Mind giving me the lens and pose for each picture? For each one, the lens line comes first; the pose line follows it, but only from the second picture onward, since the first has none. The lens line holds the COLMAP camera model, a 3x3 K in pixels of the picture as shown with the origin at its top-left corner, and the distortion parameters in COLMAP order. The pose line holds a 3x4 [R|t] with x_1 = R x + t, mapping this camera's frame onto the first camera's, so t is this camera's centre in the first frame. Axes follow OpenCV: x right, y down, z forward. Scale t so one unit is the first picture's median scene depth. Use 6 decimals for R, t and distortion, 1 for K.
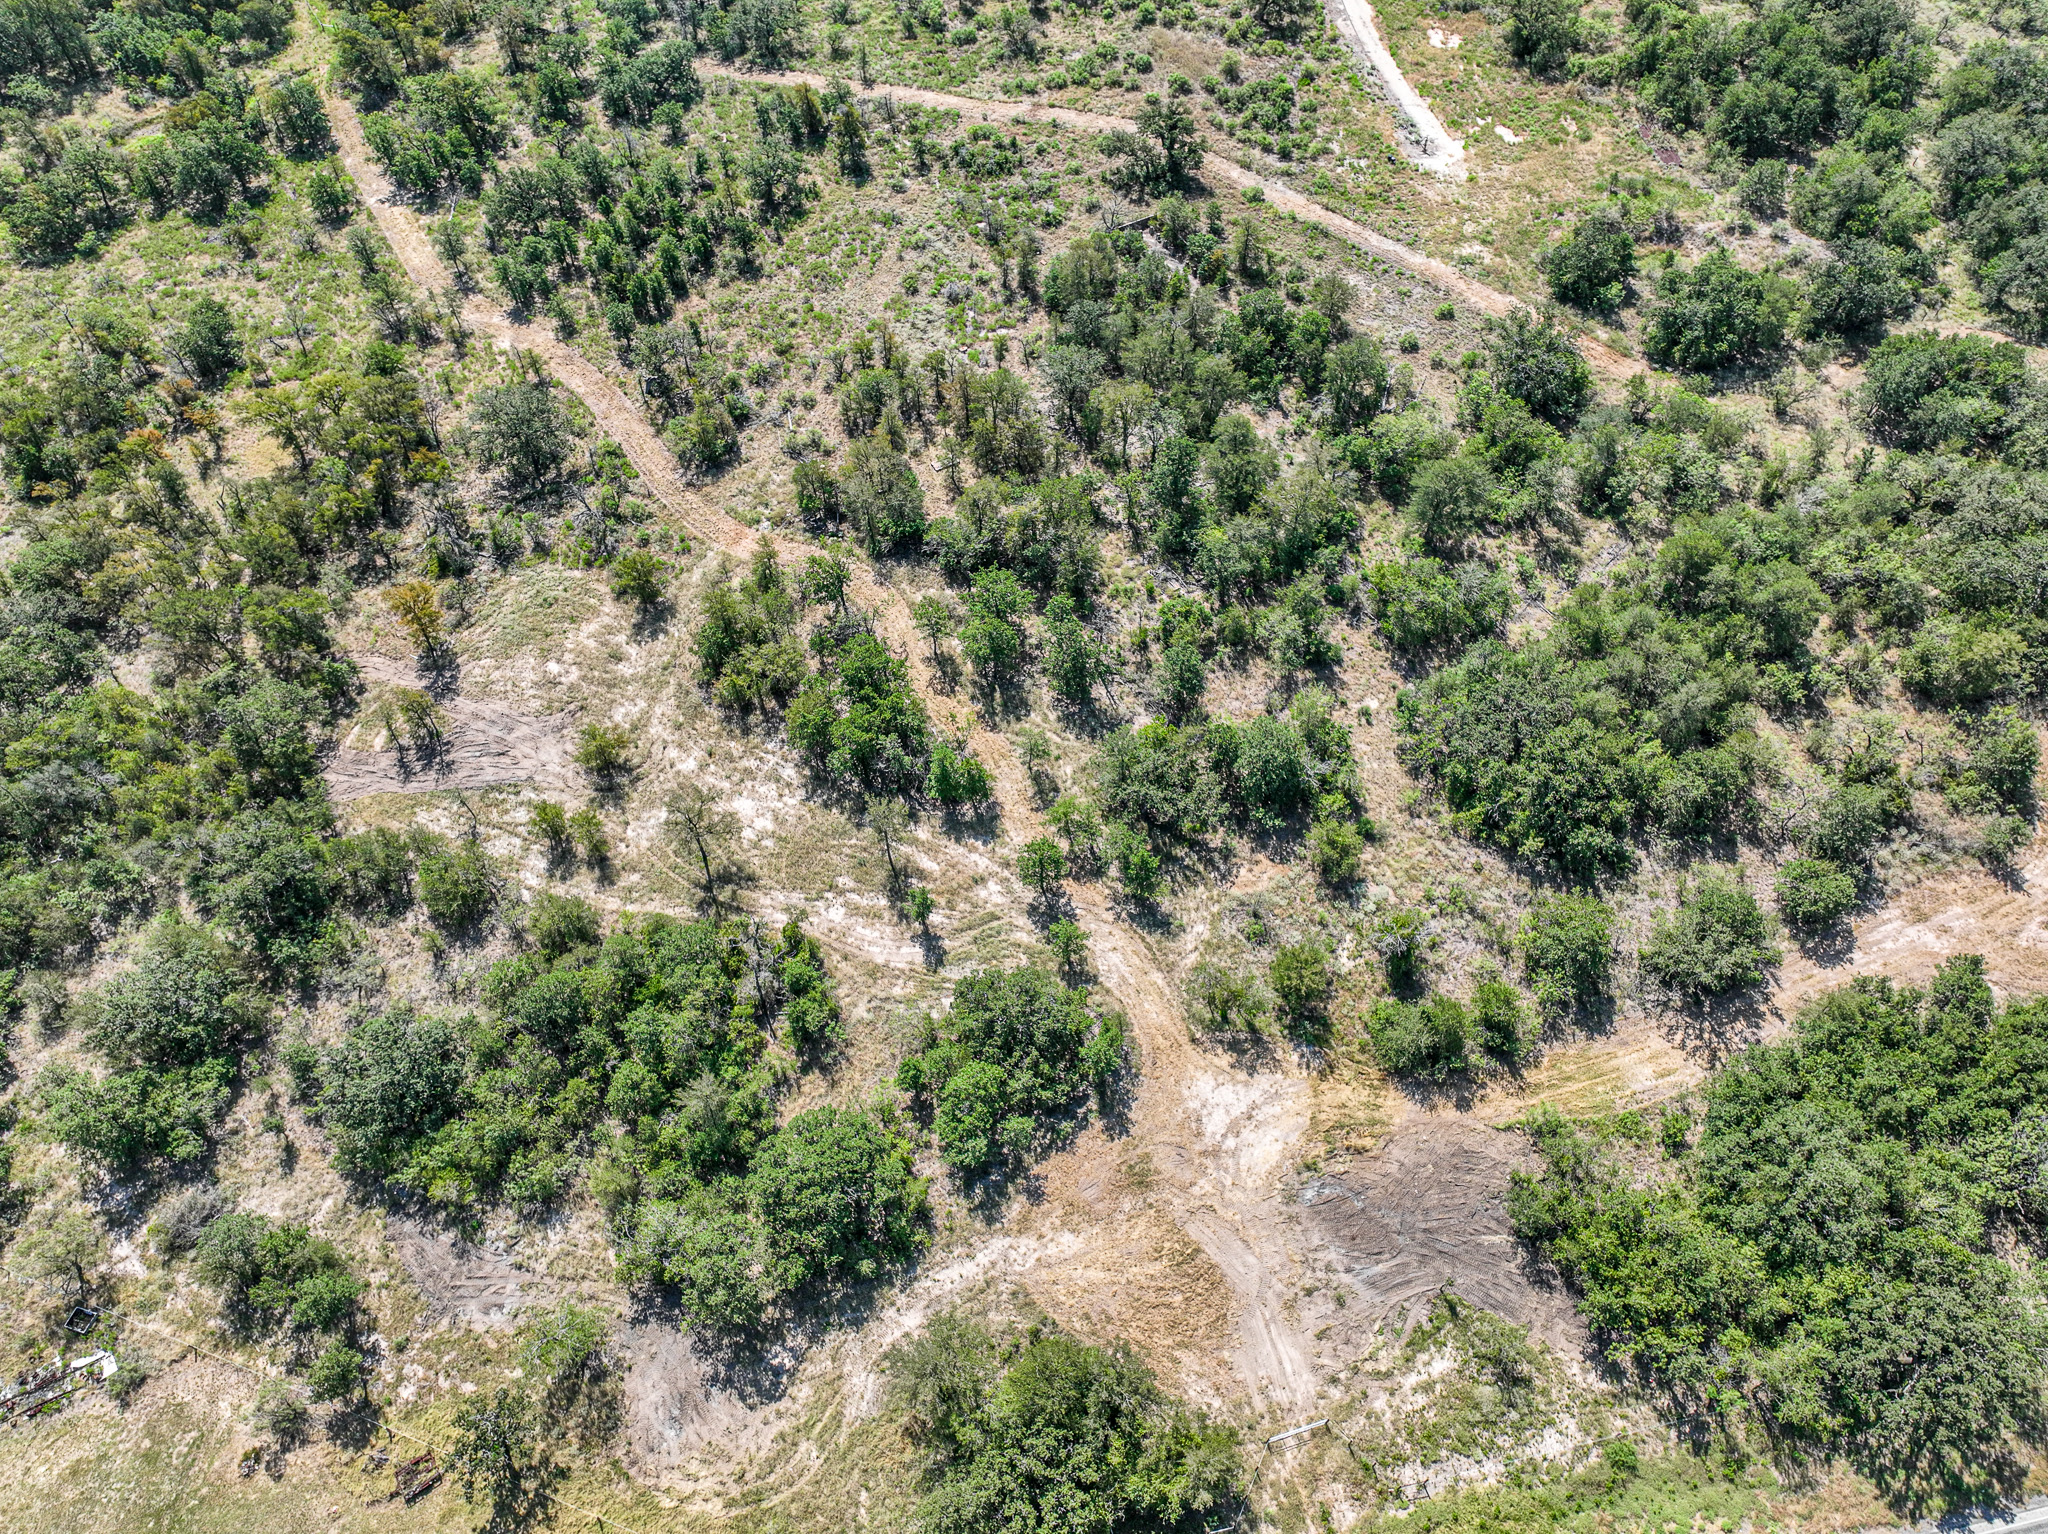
lens RADIAL K [[1429.4, 0, 1024.0], [0, 1429.4, 767.0], [0, 0, 1]] dist [-0.011116, 0.030179]
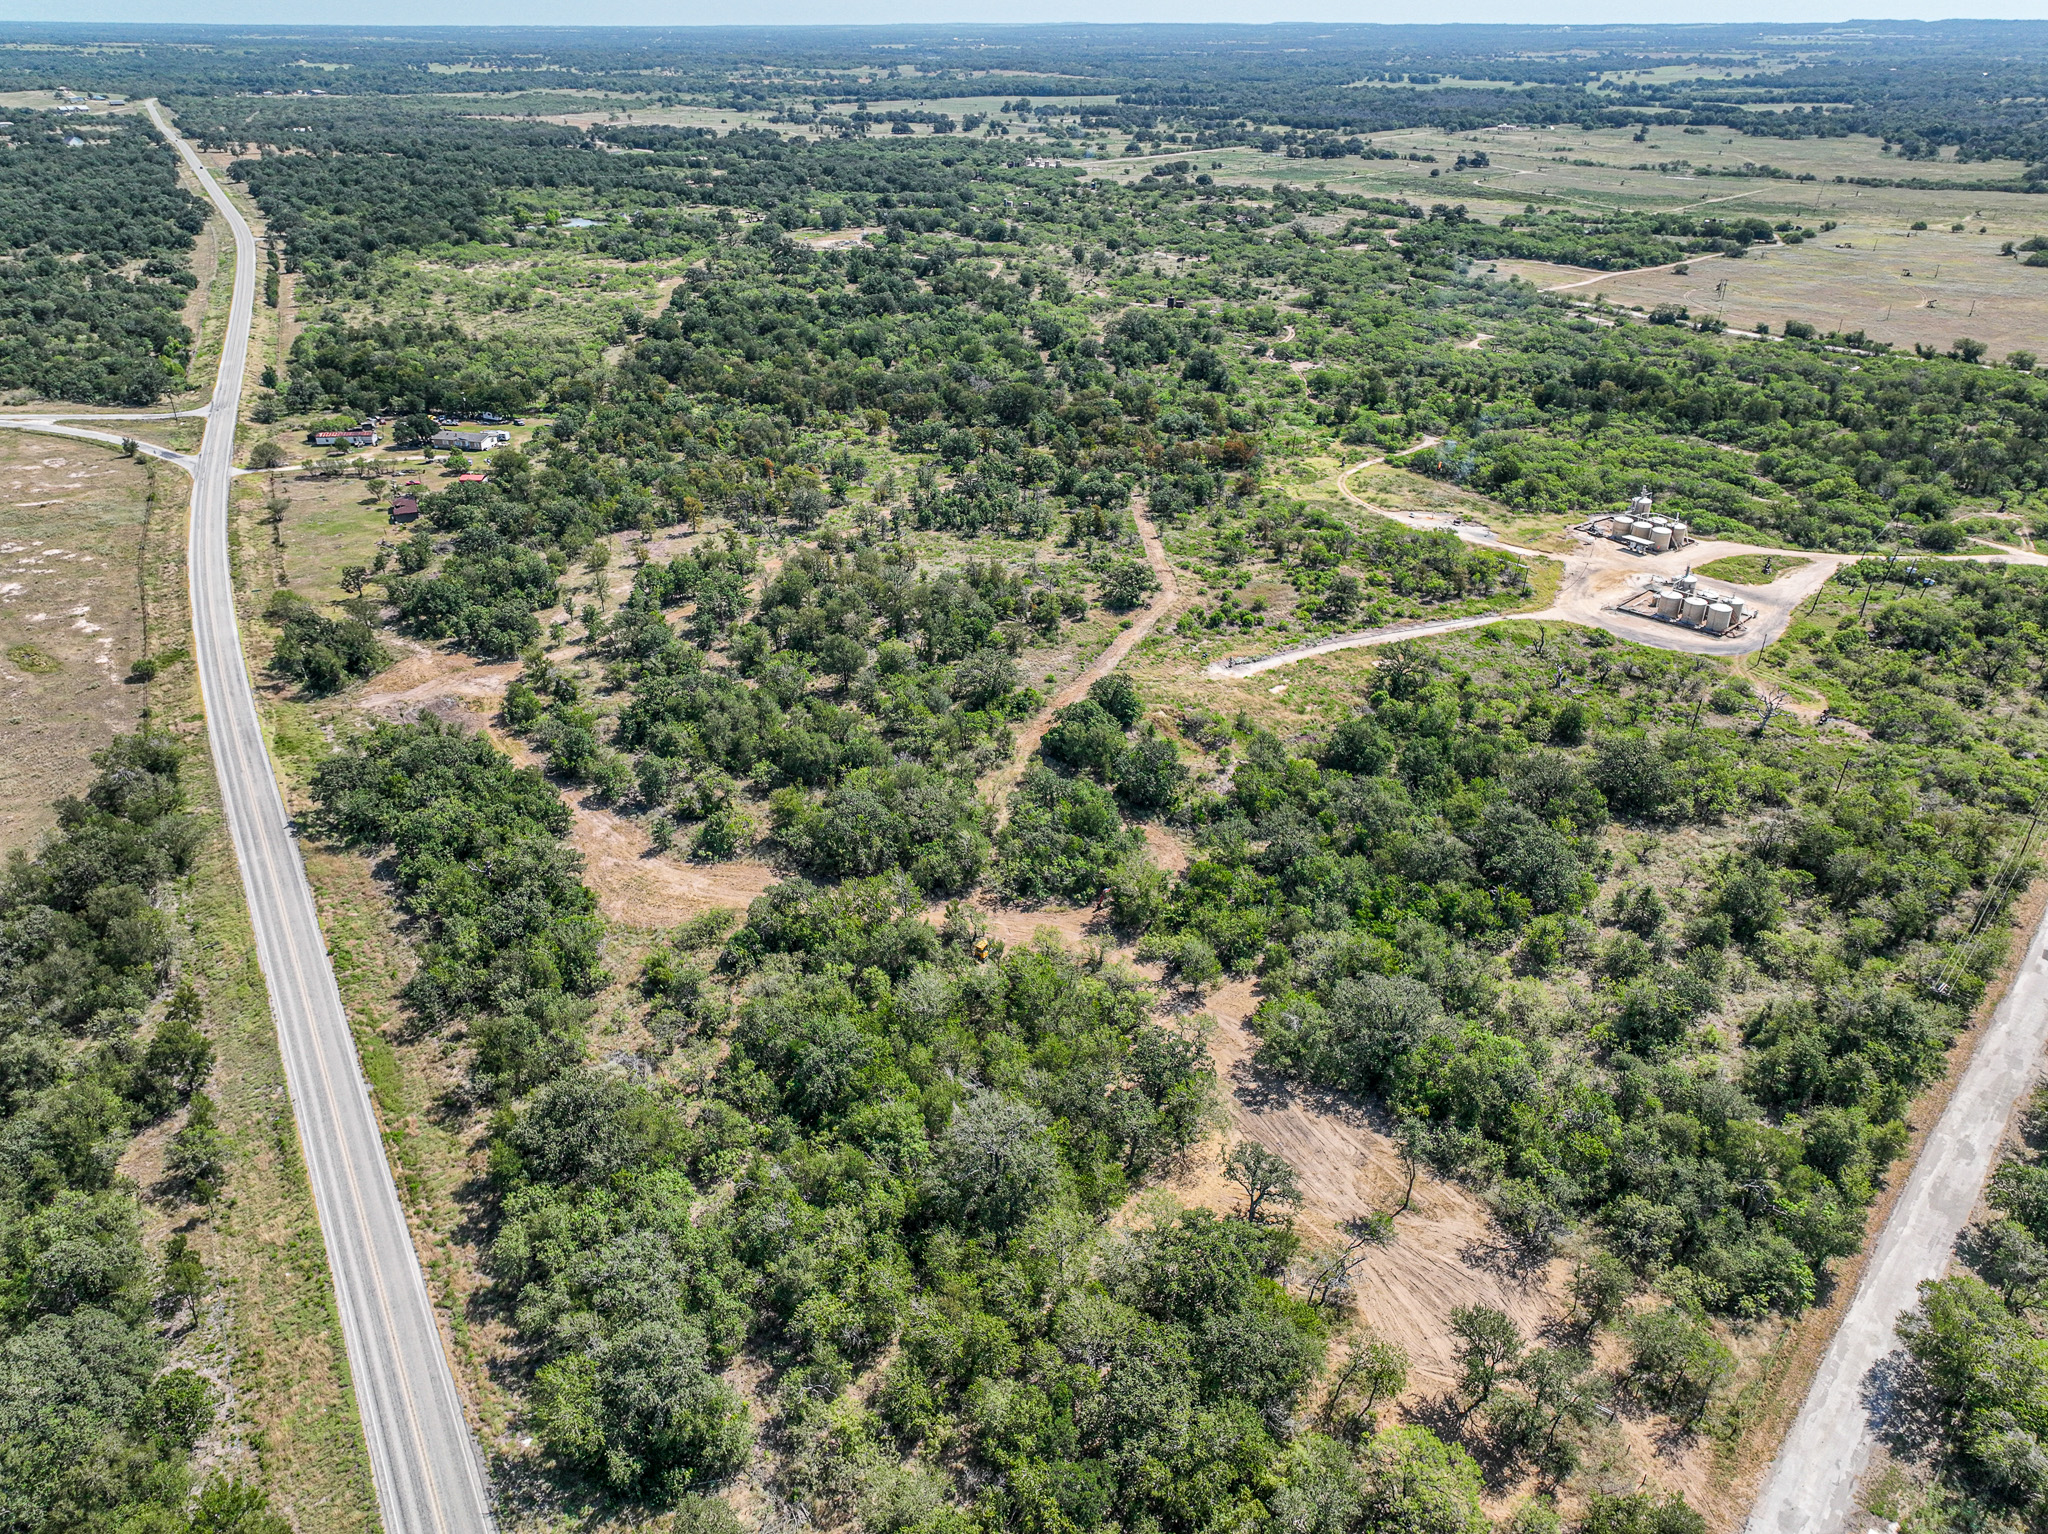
lens RADIAL K [[1429.4, 0, 1024.0], [0, 1429.4, 767.0], [0, 0, 1]] dist [-0.011116, 0.030179]
pose [[0.326781, 0.448052, -0.832144, 2.433490], [-0.774959, 0.631017, 0.035433, -0.435424], [0.540973, 0.633299, 0.553426, 0.268714]]
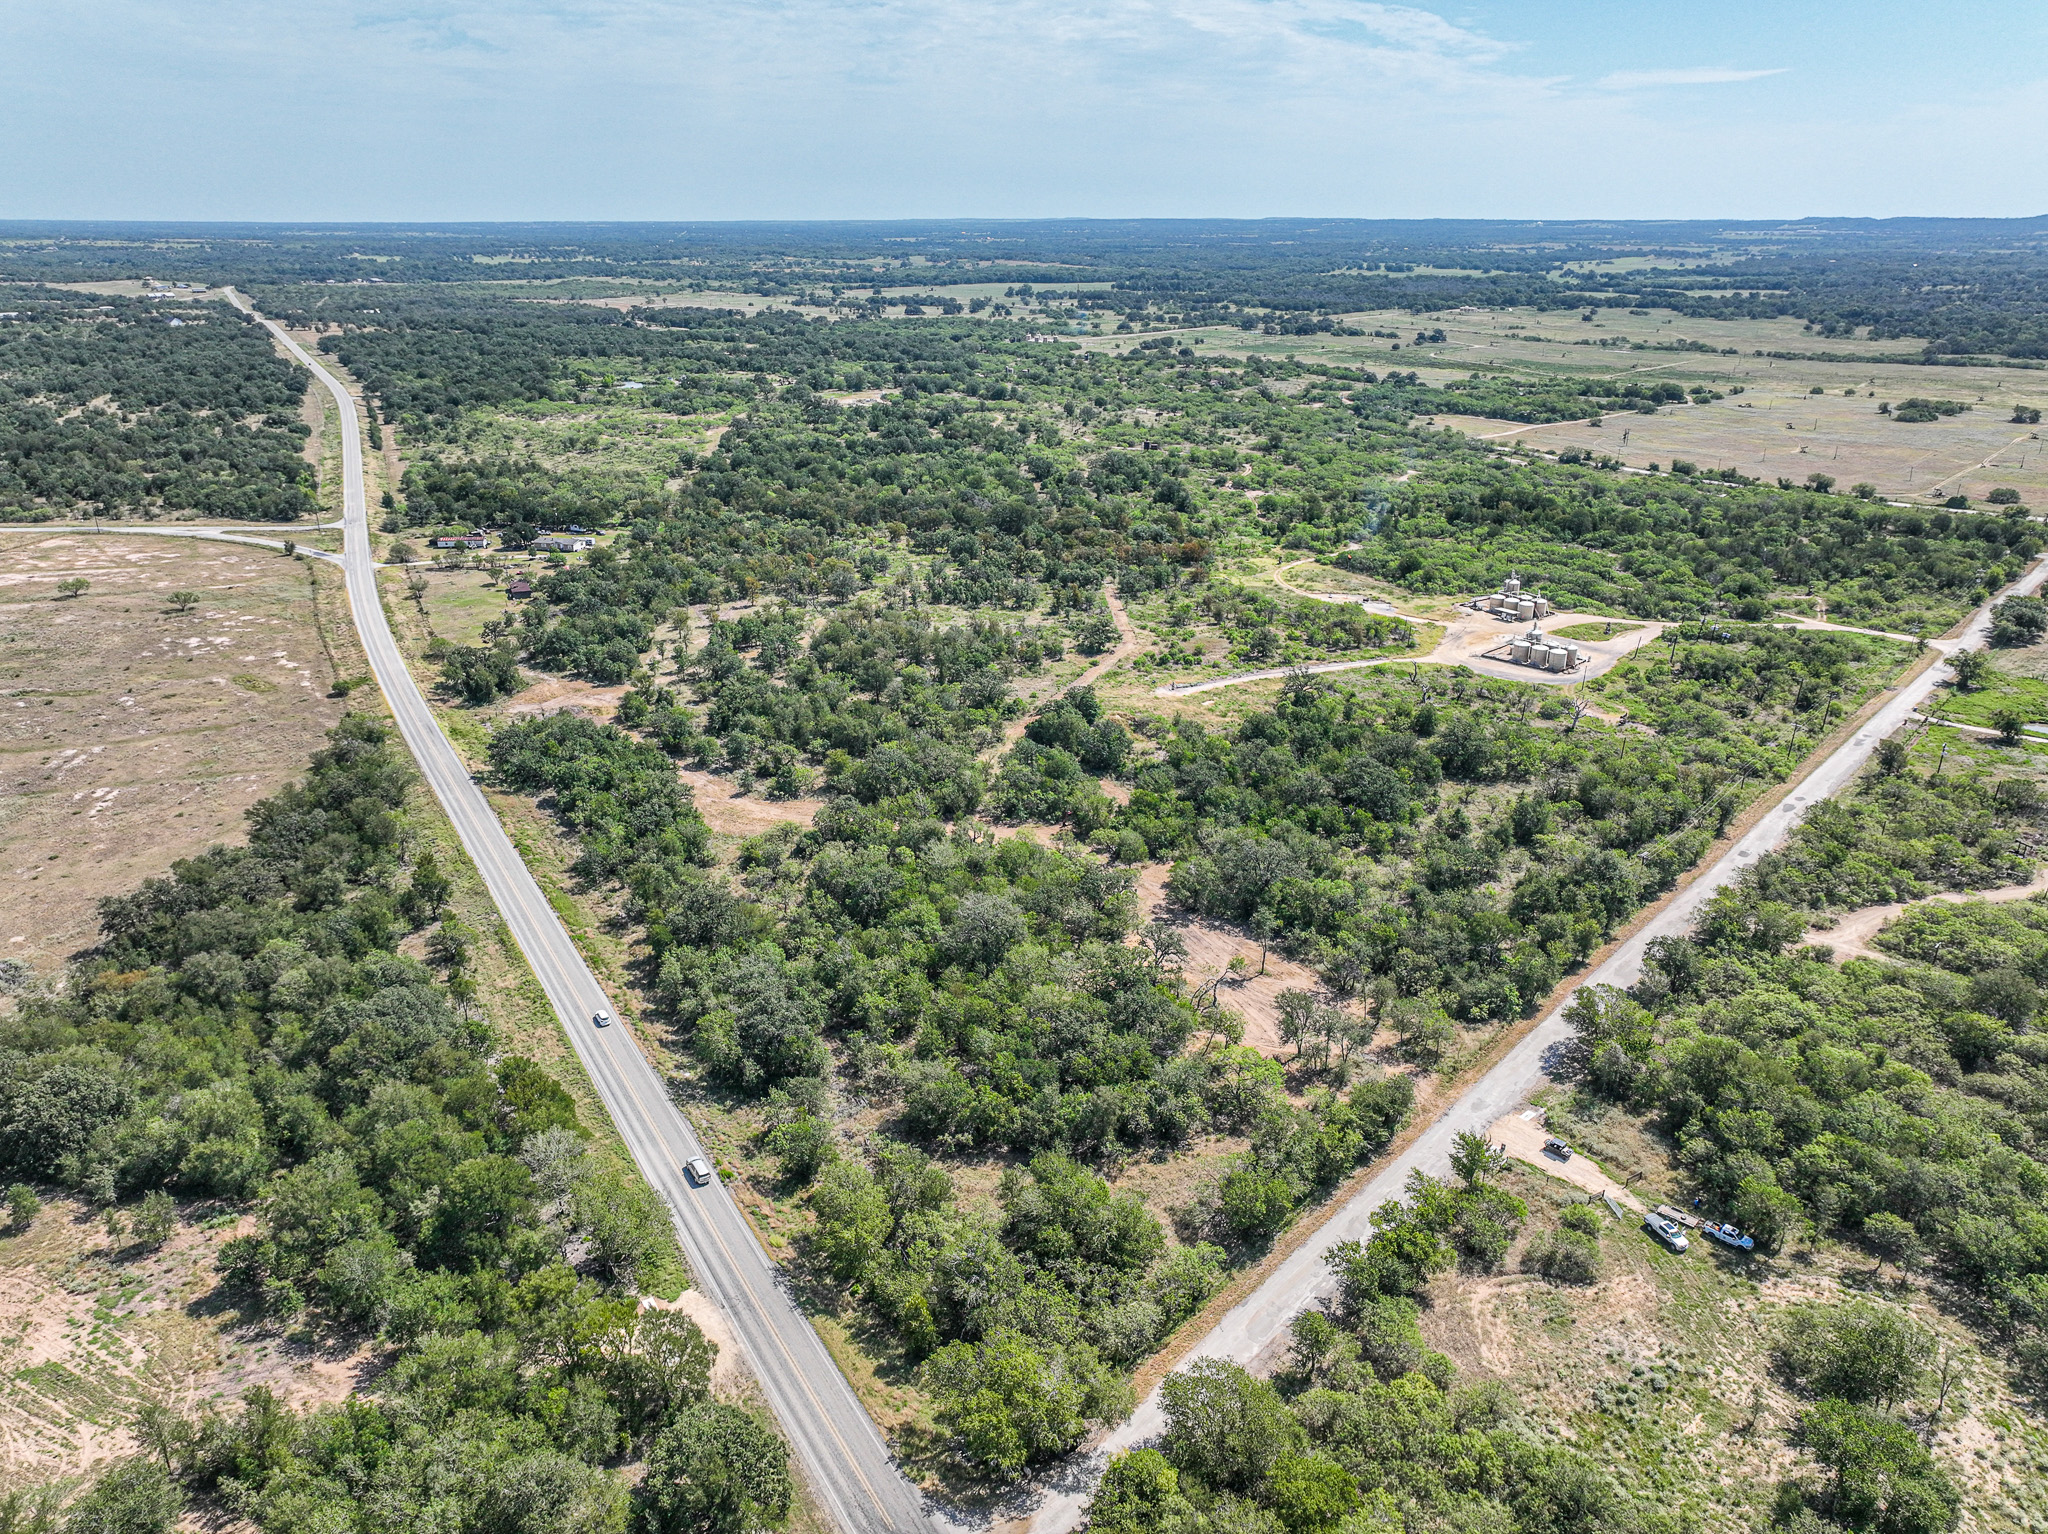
lens RADIAL K [[1427.9, 0, 1024.0], [0, 1427.9, 767.0], [0, 0, 1]] dist [0.000811, 0.009306]
pose [[0.323980, 0.351060, -0.878518, 3.165190], [-0.775517, 0.630406, -0.034082, -0.260384], [0.541859, 0.692347, 0.476492, 0.134541]]
